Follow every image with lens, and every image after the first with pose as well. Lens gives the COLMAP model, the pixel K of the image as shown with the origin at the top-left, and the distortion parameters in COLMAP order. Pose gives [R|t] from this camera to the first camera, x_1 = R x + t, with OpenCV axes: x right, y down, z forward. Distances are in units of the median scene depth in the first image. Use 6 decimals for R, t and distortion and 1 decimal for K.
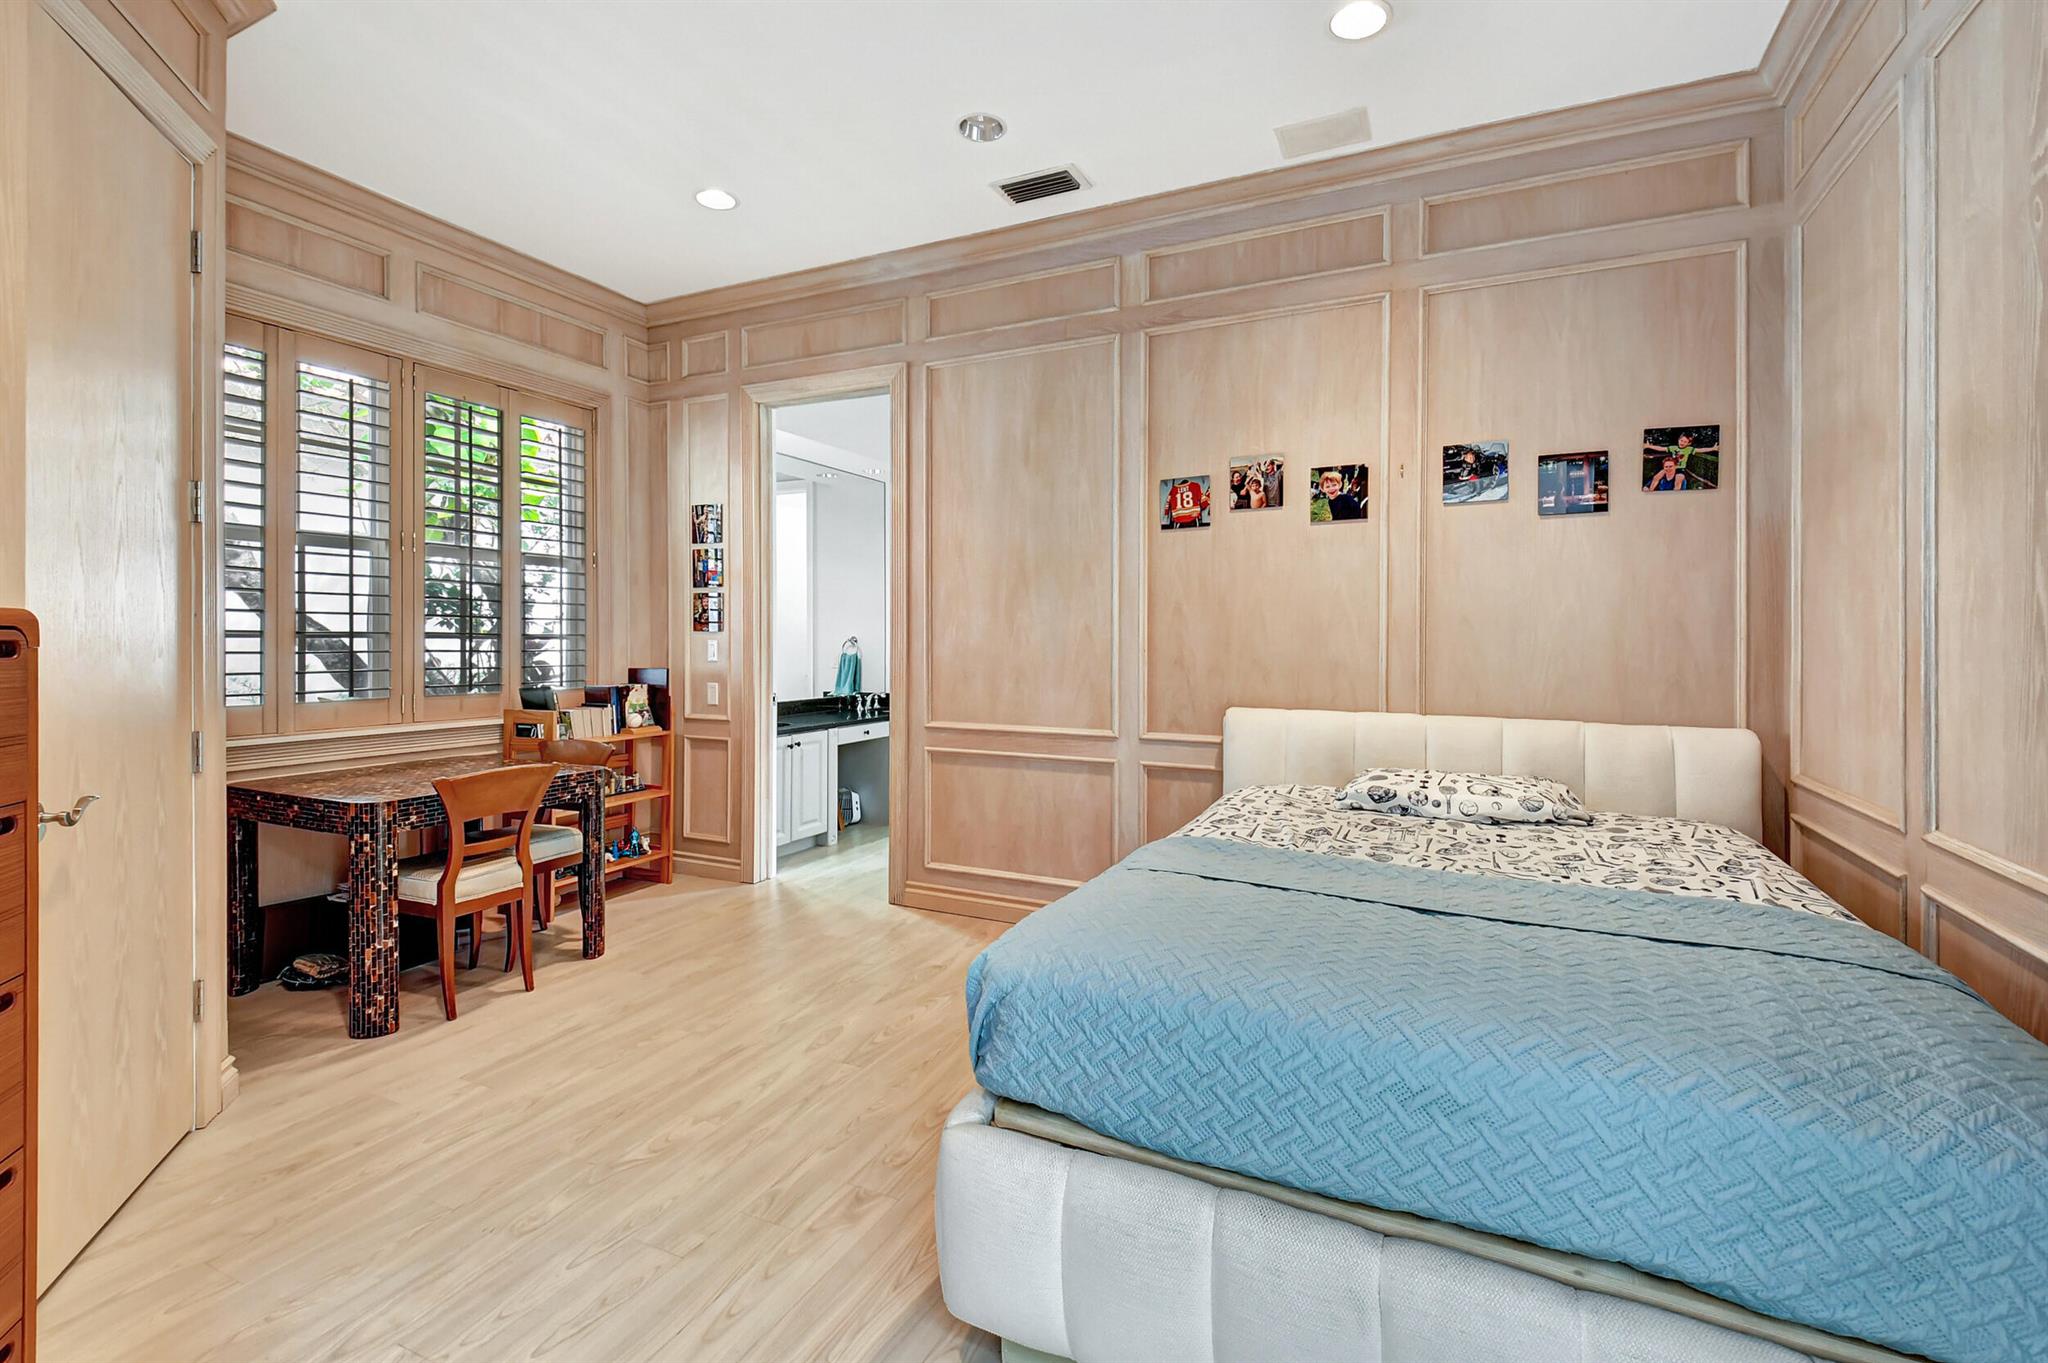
lens RADIAL K [[913.4, 0, 1032.9], [0, 913.4, 672.2], [0, 0, 1]] dist [0.051358, -0.042547]
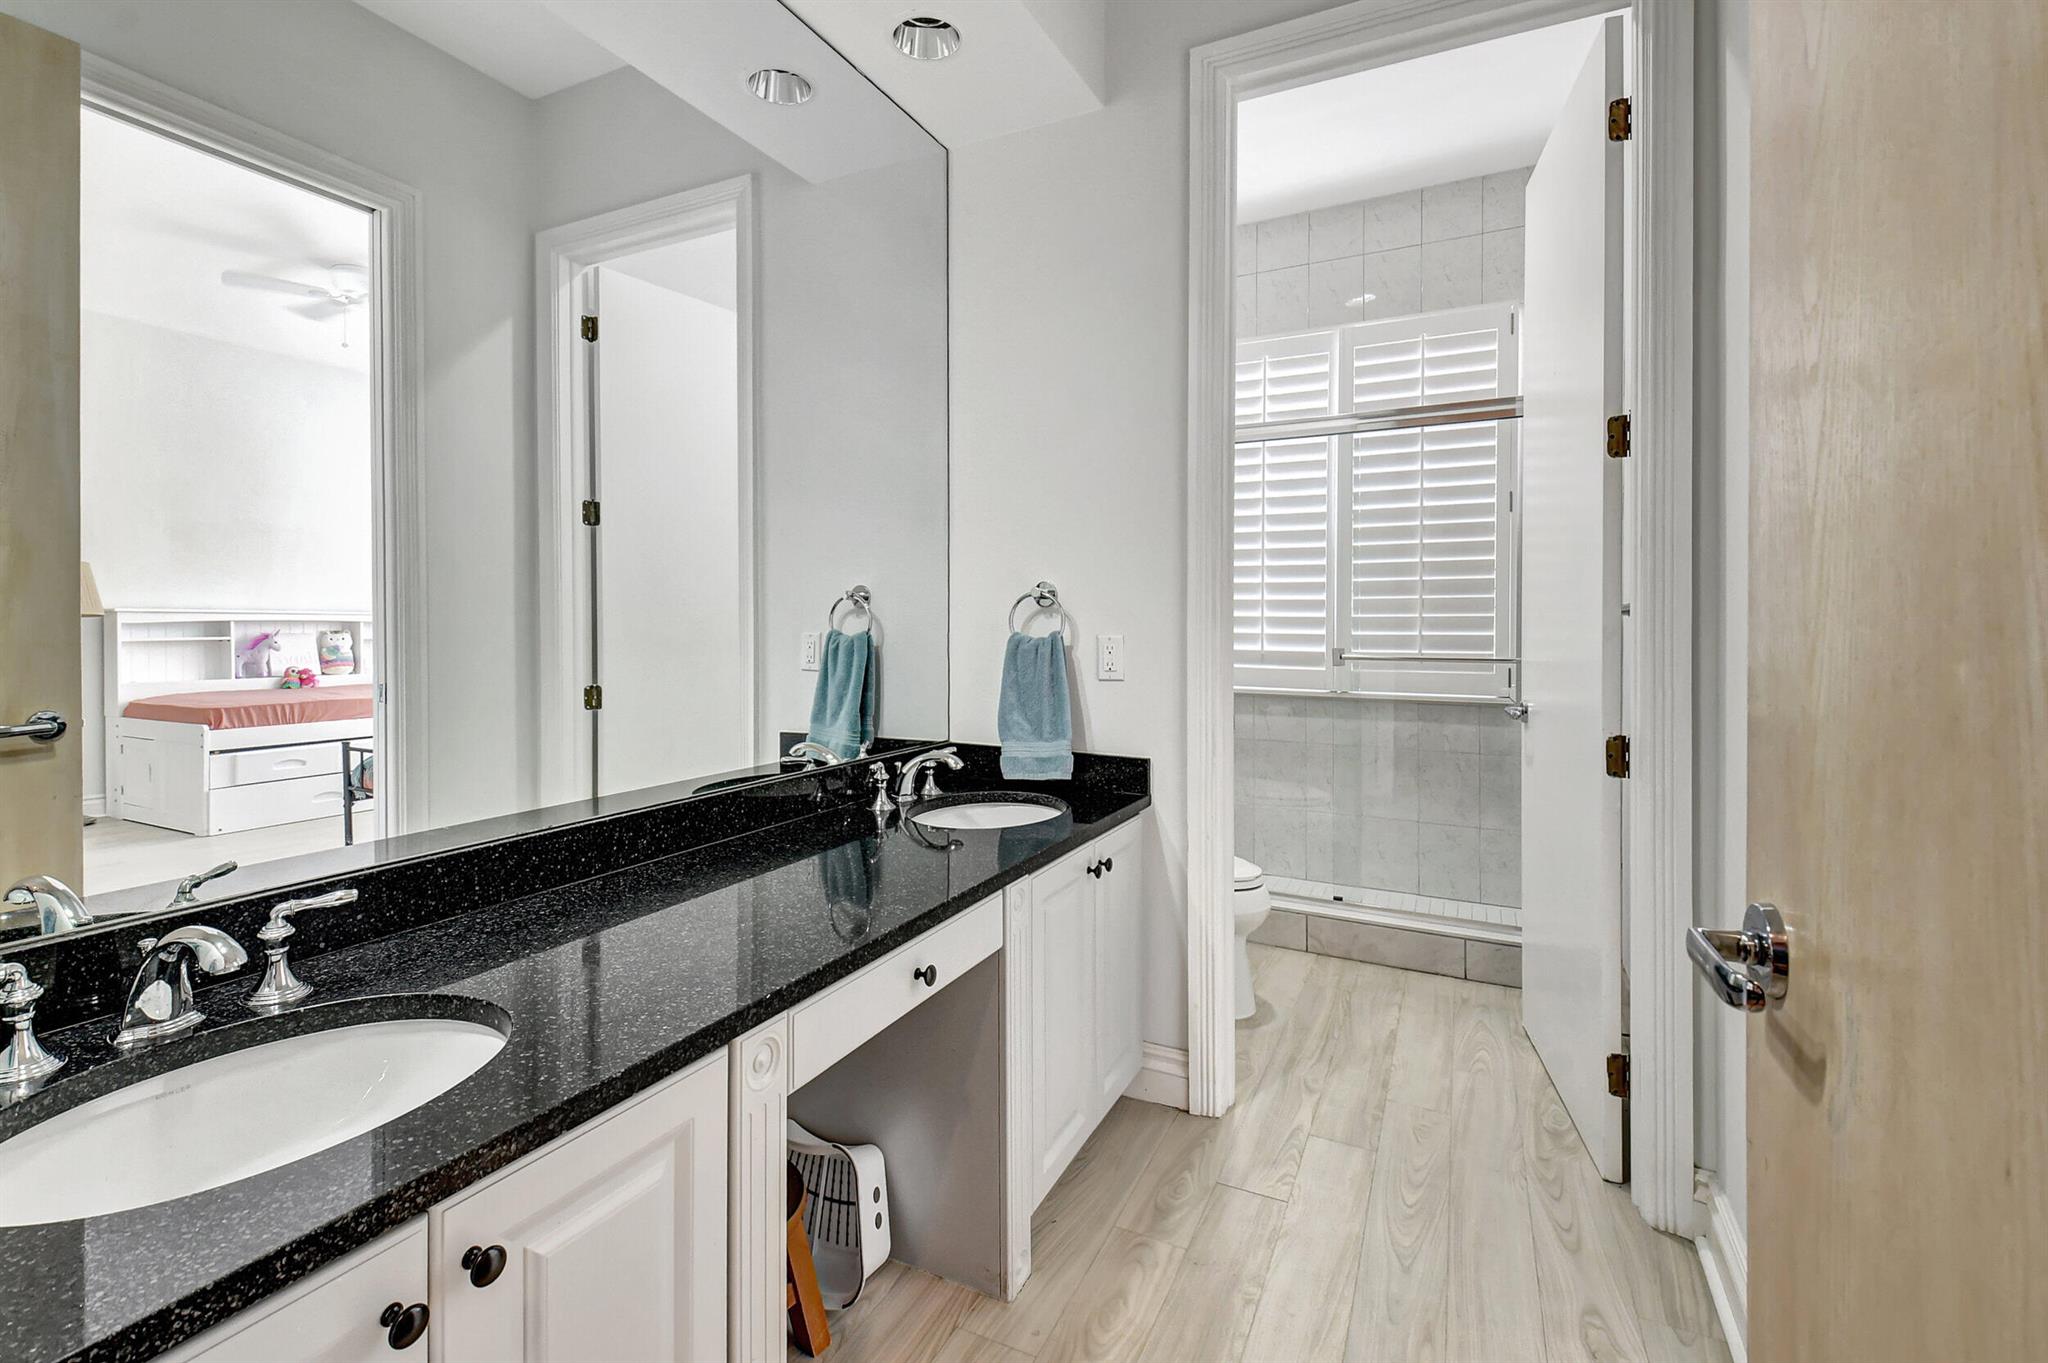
lens RADIAL K [[913.4, 0, 1032.9], [0, 913.4, 672.2], [0, 0, 1]] dist [0.051358, -0.042547]
pose [[0.999991, 0.003519, -0.002255, -0.133611], [-0.003459, 0.999656, 0.025999, -0.014516], [0.002345, -0.025991, 0.999659, 0.670658]]
